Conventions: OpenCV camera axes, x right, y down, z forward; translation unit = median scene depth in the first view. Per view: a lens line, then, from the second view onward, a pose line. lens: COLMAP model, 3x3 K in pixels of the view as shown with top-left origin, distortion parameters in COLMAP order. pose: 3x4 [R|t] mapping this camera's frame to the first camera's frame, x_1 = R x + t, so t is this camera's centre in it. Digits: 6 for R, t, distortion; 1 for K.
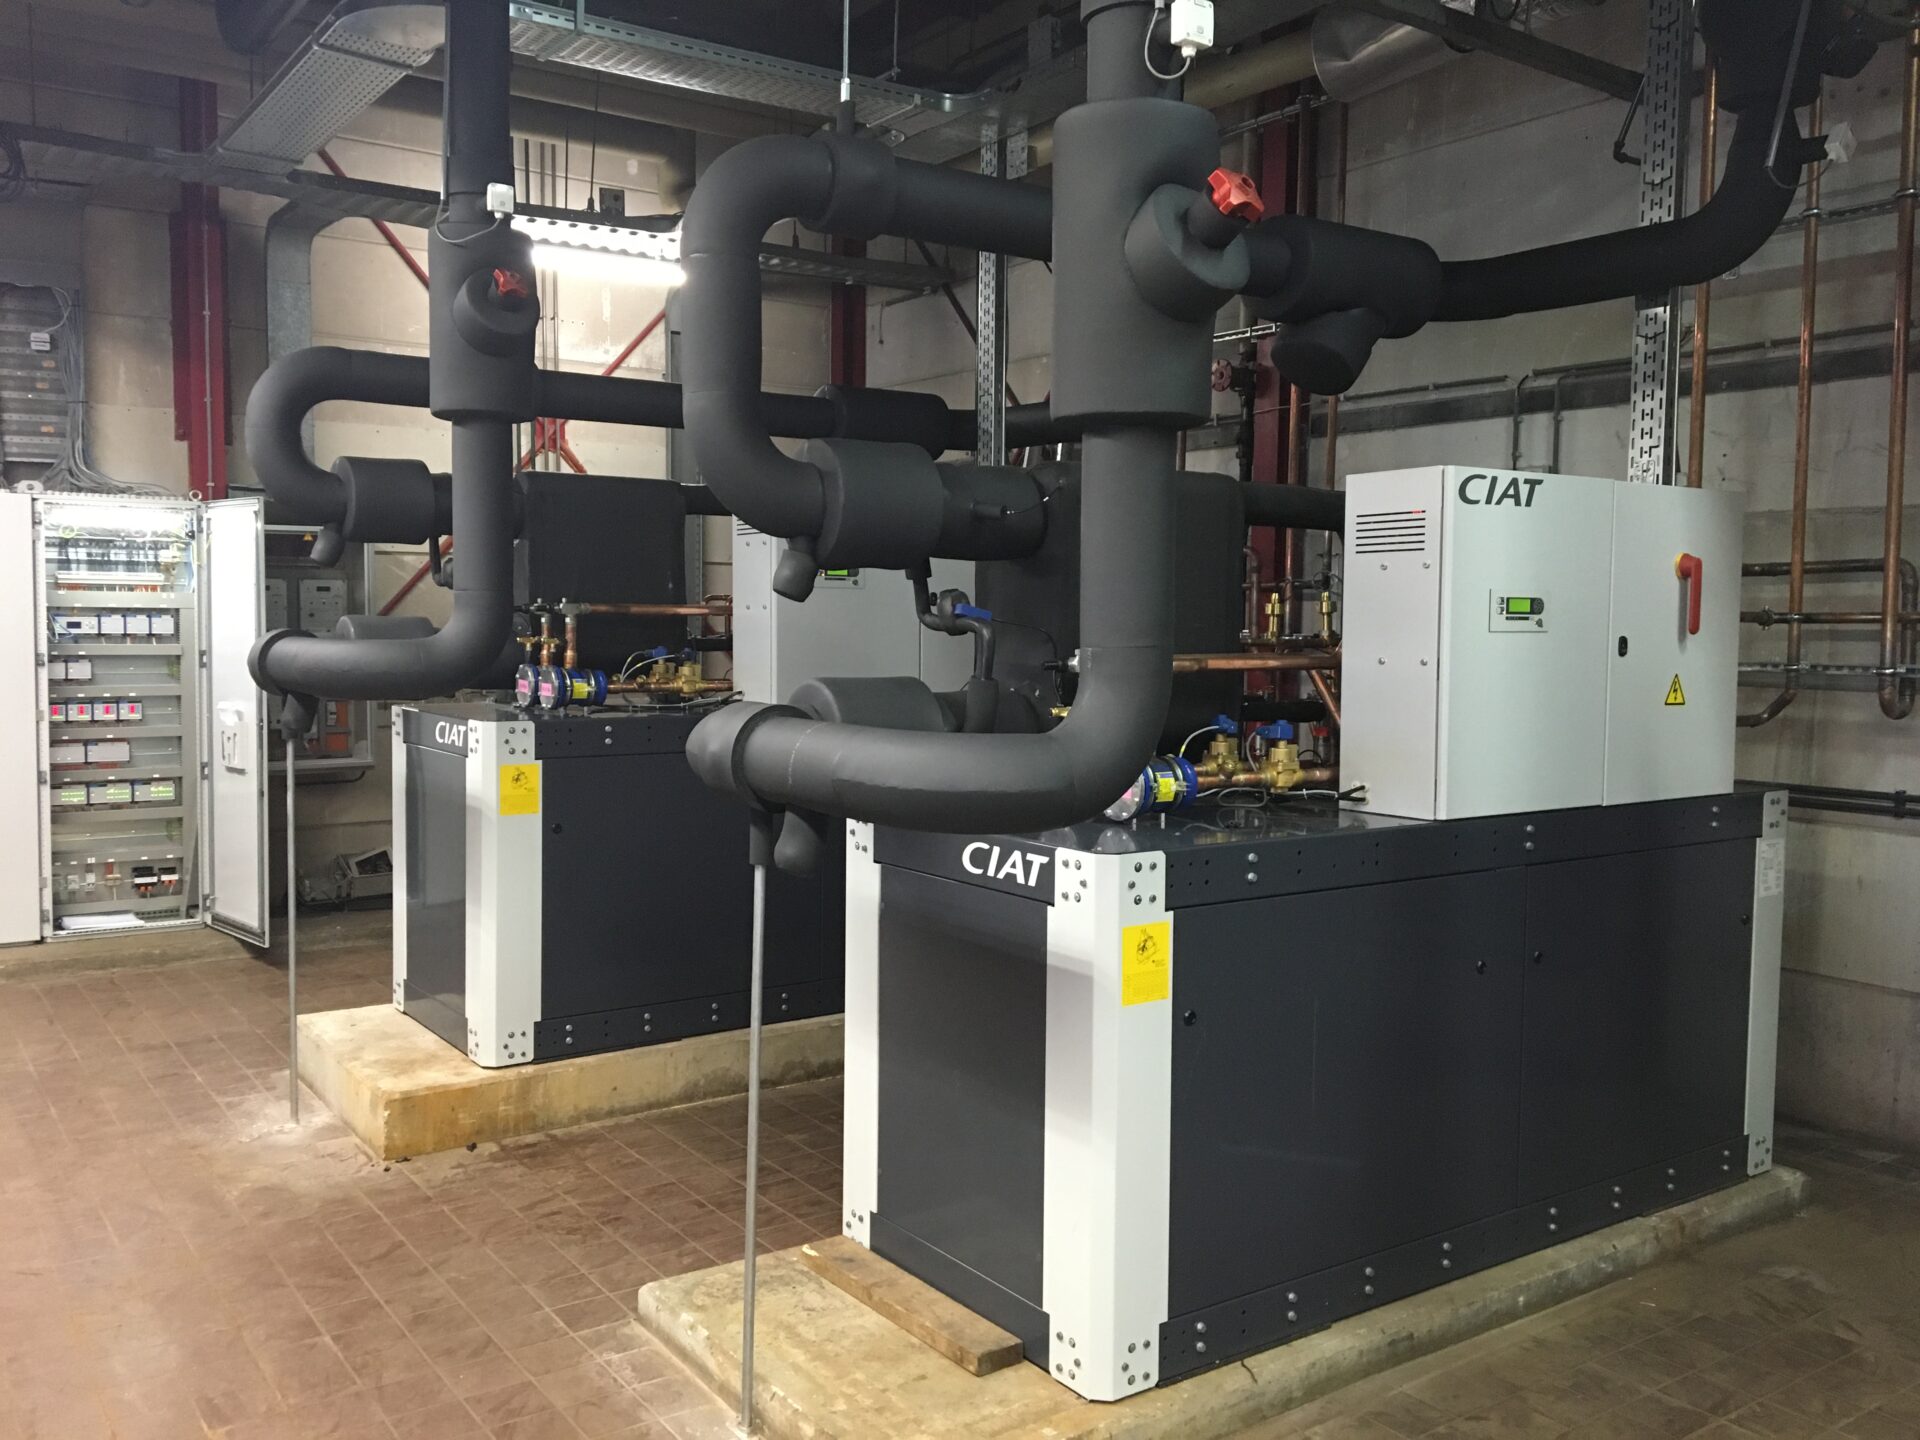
lens RADIAL K [[1587.8, 0, 960.0], [0, 1587.8, 720.0], [0, 0, 1]] dist [0.107212, -0.170932]
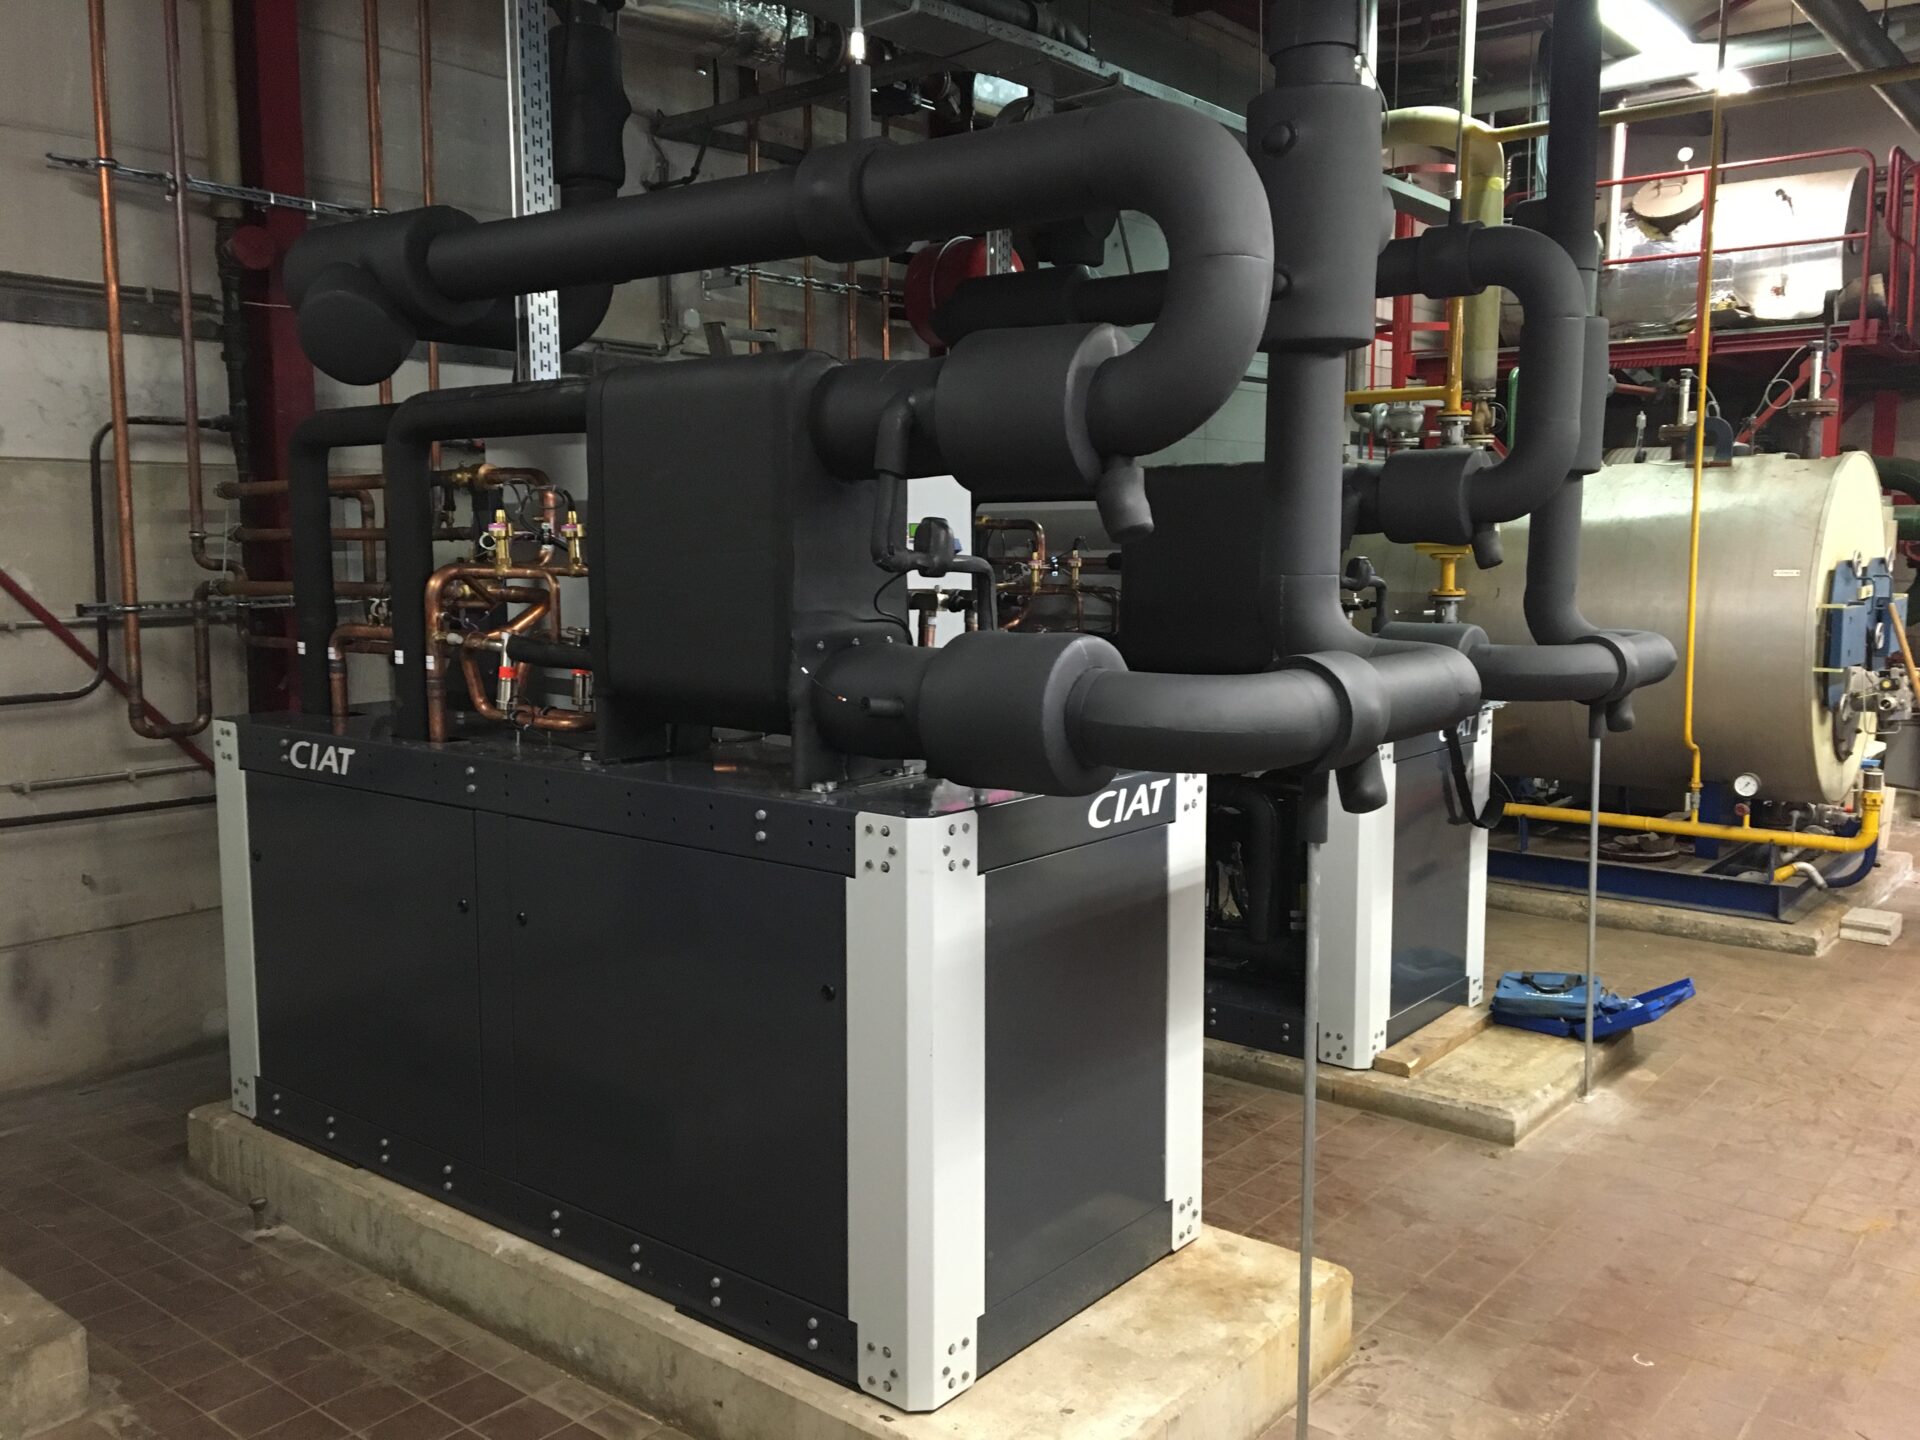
lens RADIAL K [[1587.8, 0, 960.0], [0, 1587.8, 720.0], [0, 0, 1]] dist [0.107212, -0.170932]
pose [[-0.284462, -0.101488, 0.953300, -1.028988], [0.058852, 0.990657, 0.123027, -0.118481], [-0.956879, 0.091100, -0.275831, 1.419292]]
